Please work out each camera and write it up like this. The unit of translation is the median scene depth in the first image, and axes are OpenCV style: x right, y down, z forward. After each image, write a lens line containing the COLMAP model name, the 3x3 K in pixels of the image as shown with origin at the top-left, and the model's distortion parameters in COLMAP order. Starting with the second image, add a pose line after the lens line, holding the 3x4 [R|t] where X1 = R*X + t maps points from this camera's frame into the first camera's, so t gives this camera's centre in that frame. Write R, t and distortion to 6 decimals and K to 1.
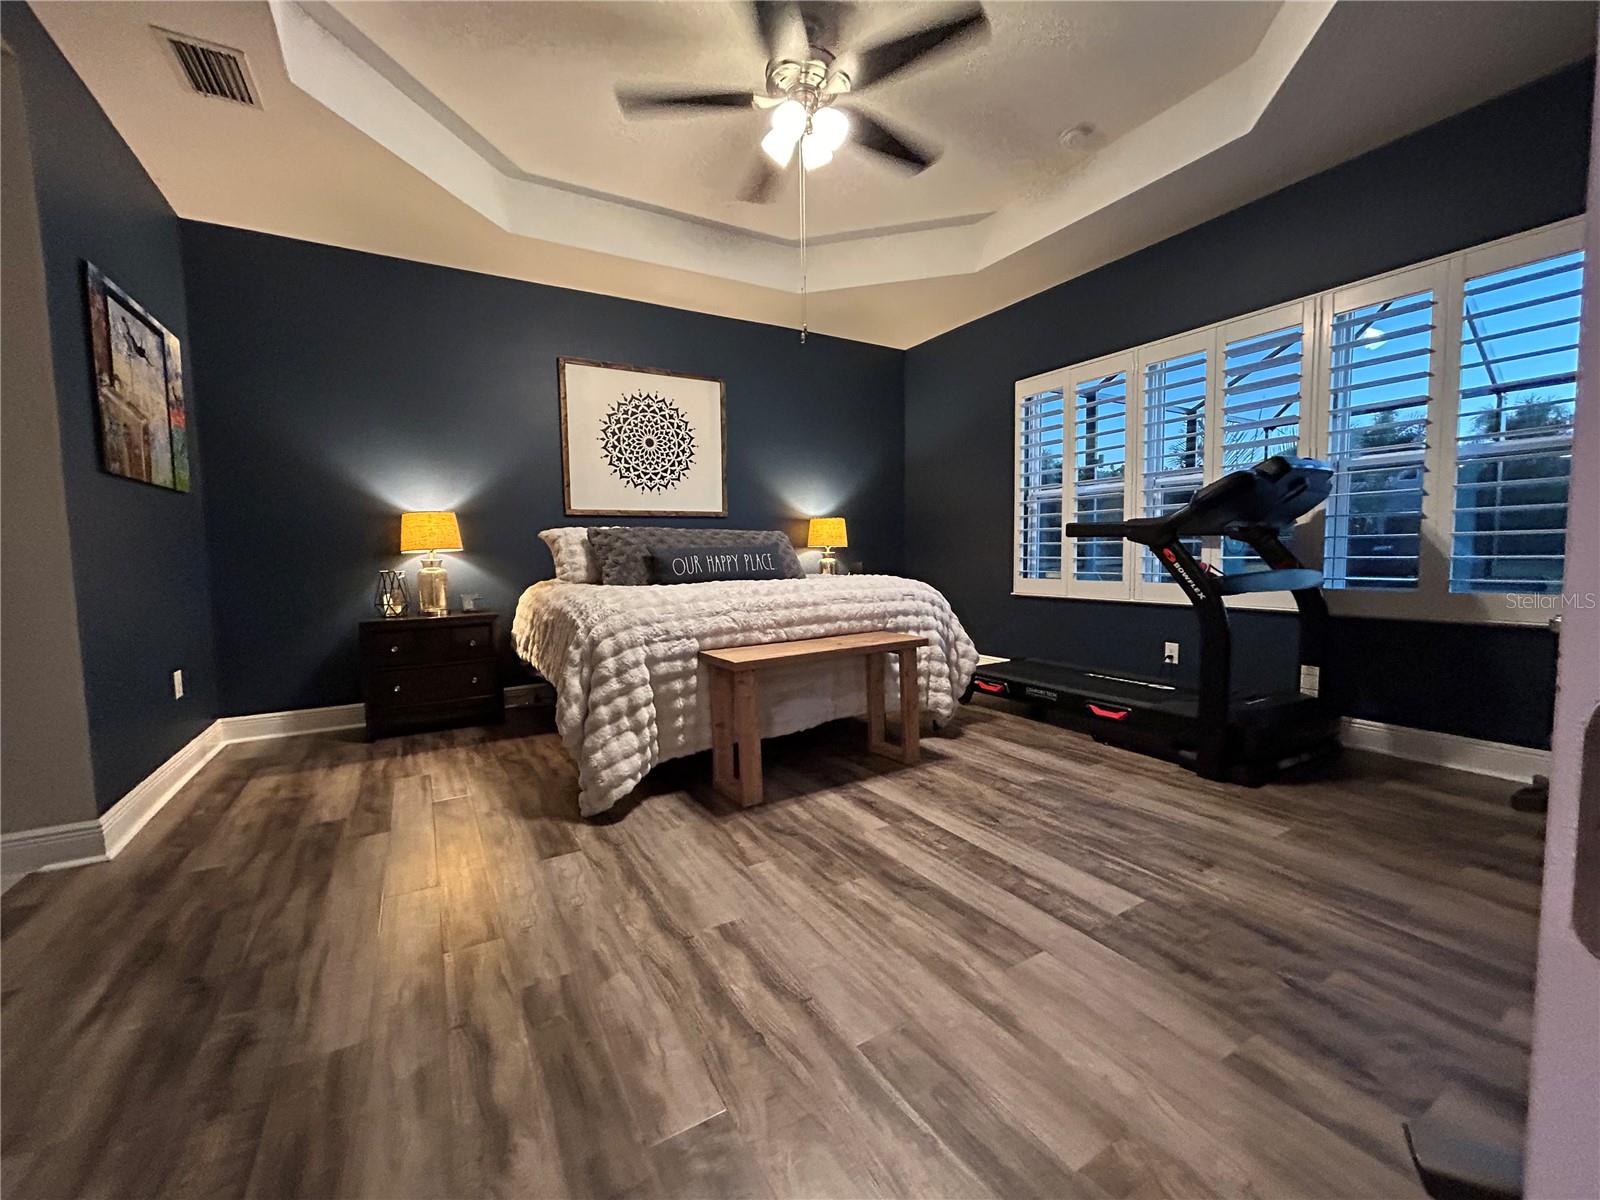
lens RADIAL K [[648.1, 0, 798.7], [0, 648.1, 598.7], [0, 0, 1]] dist [-0.003376, 0.001612]
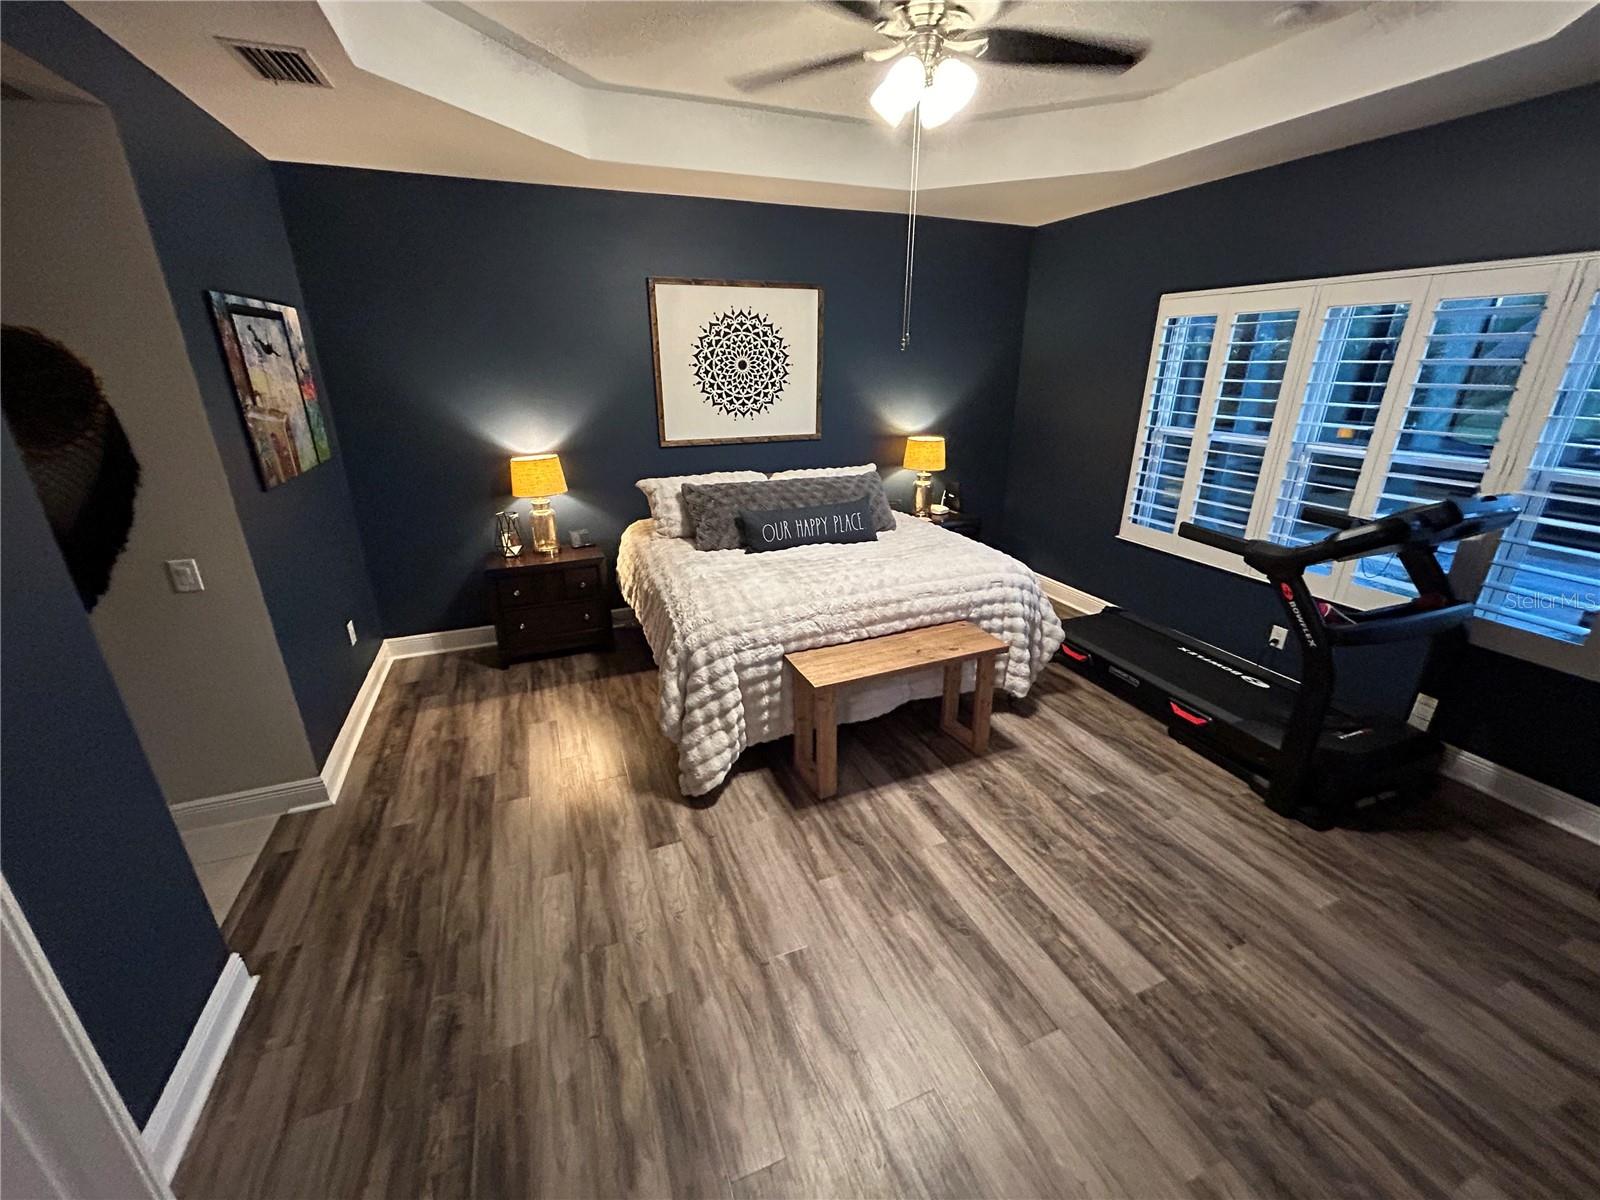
lens RADIAL K [[648.1, 0, 797.8], [0, 648.1, 599.9], [0, 0, 1]] dist [-0.003376, 0.001612]
pose [[0.988304, 0.068416, -0.136285, 0.008348], [-0.027346, 0.958736, 0.282981, -0.317605], [0.150021, -0.275944, 0.949394, 0.014515]]
